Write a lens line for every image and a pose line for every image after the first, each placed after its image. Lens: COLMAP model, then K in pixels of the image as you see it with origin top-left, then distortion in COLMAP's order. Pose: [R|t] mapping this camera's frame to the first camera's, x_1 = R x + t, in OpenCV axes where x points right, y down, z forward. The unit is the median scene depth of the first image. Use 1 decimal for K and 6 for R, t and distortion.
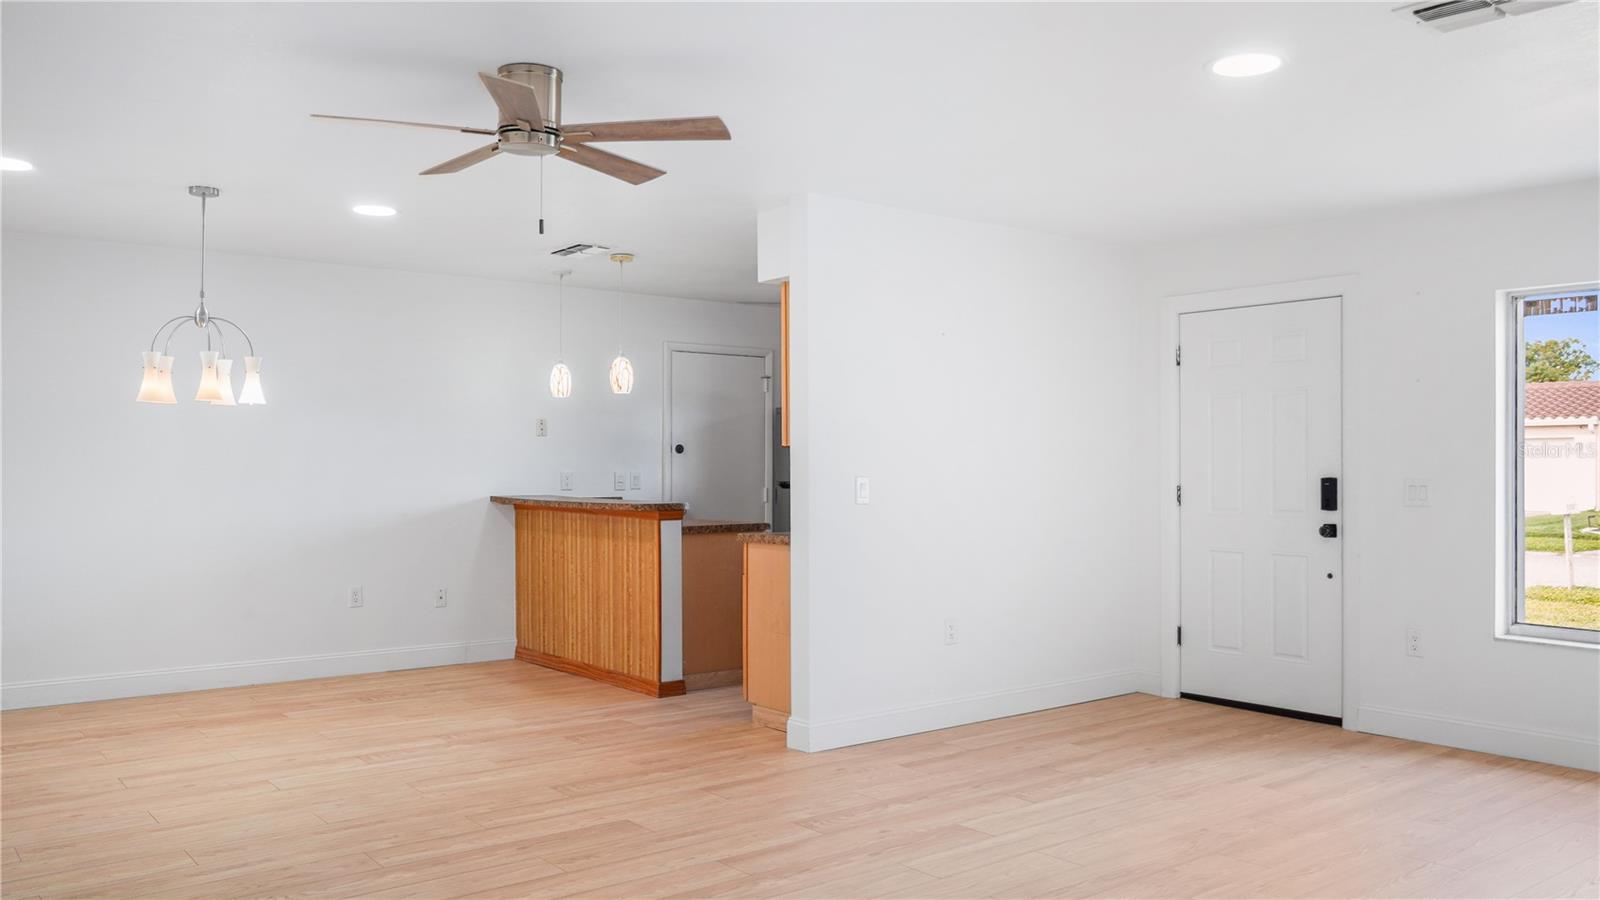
lens RADIAL K [[1235.8, 0, 793.4], [0, 1235.8, 458.5], [0, 0, 1]] dist [-0.027313, 0.007595]
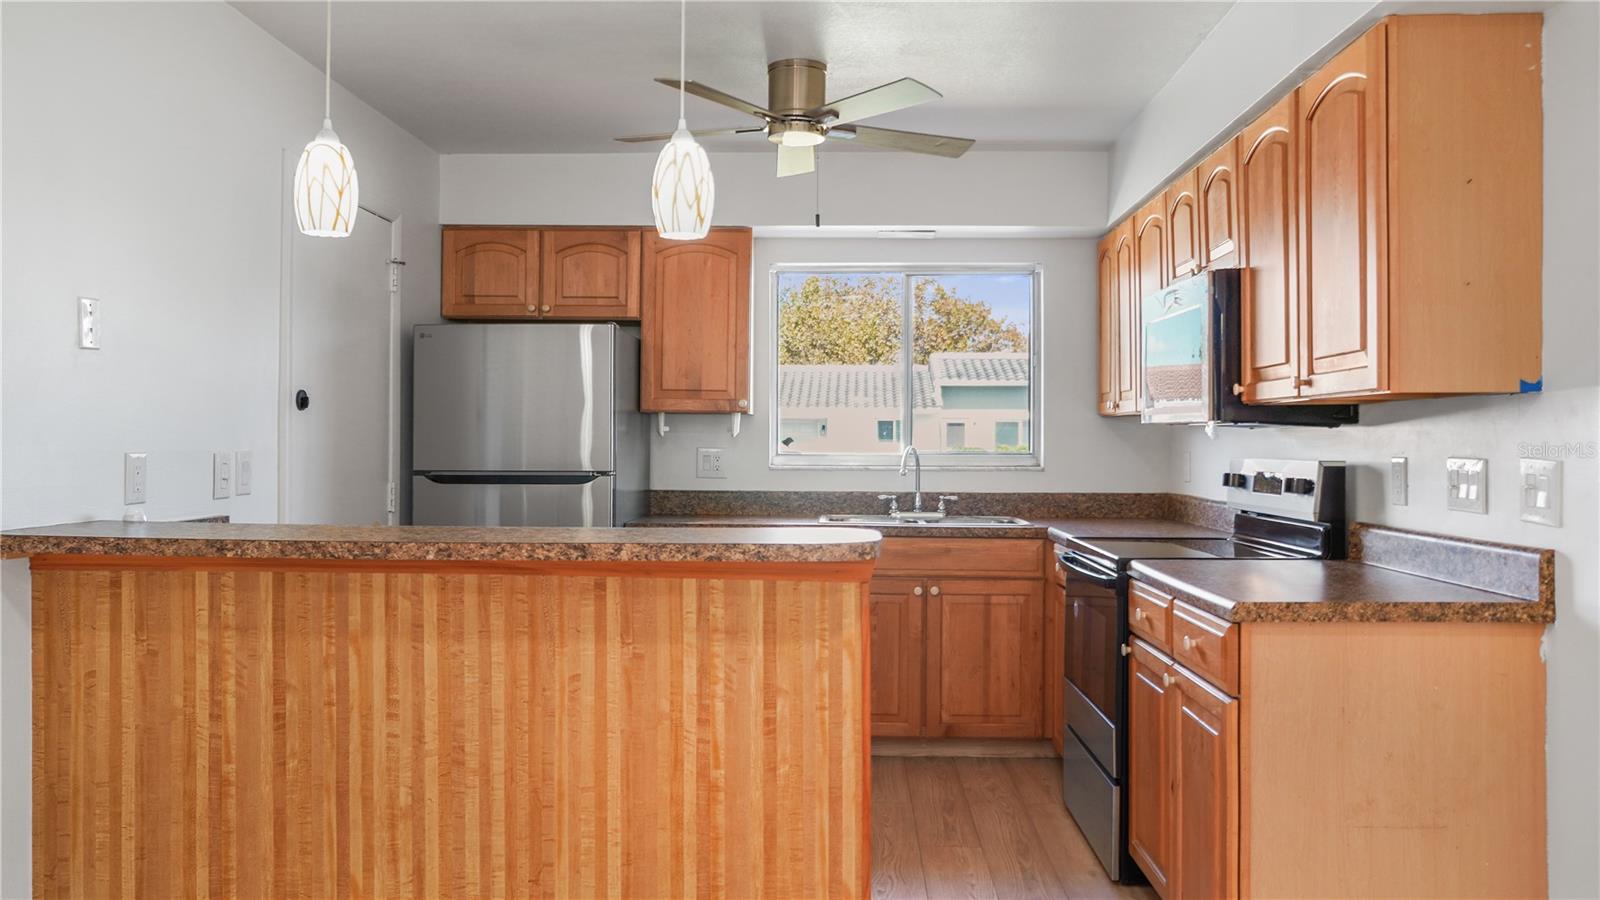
lens RADIAL K [[1235.8, 0, 793.4], [0, 1235.8, 458.5], [0, 0, 1]] dist [-0.027313, 0.007595]
pose [[0.659743, -0.009188, 0.751435, -0.369851], [-0.004459, 0.999860, 0.016140, 0.006265], [-0.751478, -0.013998, 0.659610, 0.701699]]
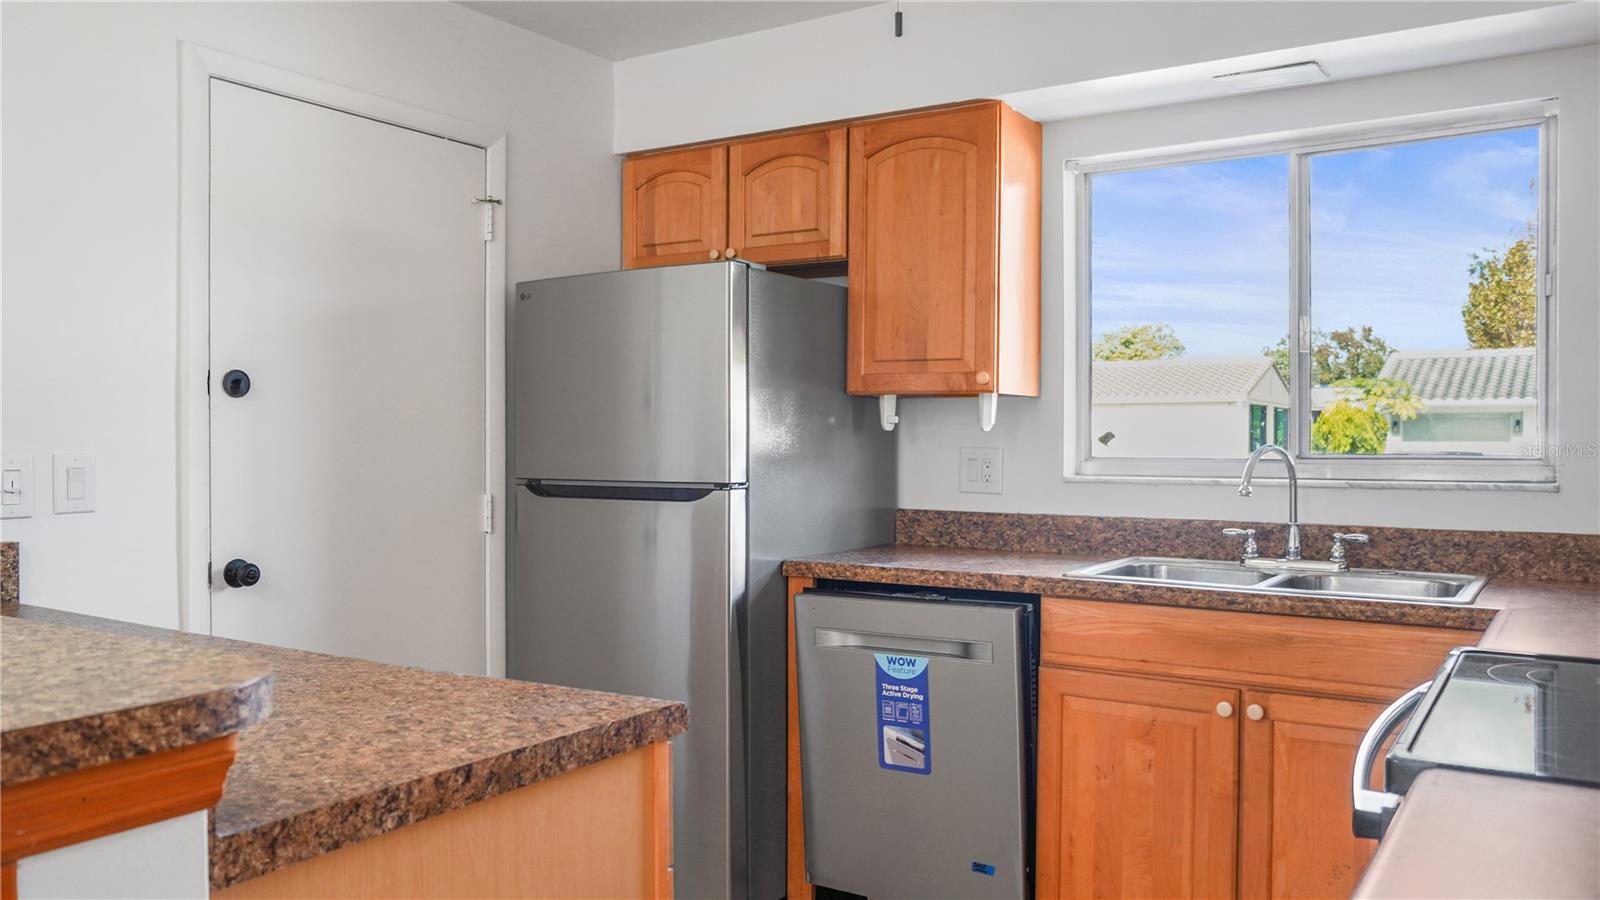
lens RADIAL K [[1235.8, 0, 793.4], [0, 1235.8, 458.5], [0, 0, 1]] dist [-0.027313, 0.007595]
pose [[0.949777, -0.005690, 0.312877, -0.066000], [0.000240, 0.999848, 0.017455, 0.007731], [-0.312928, -0.016504, 0.949633, 0.784277]]
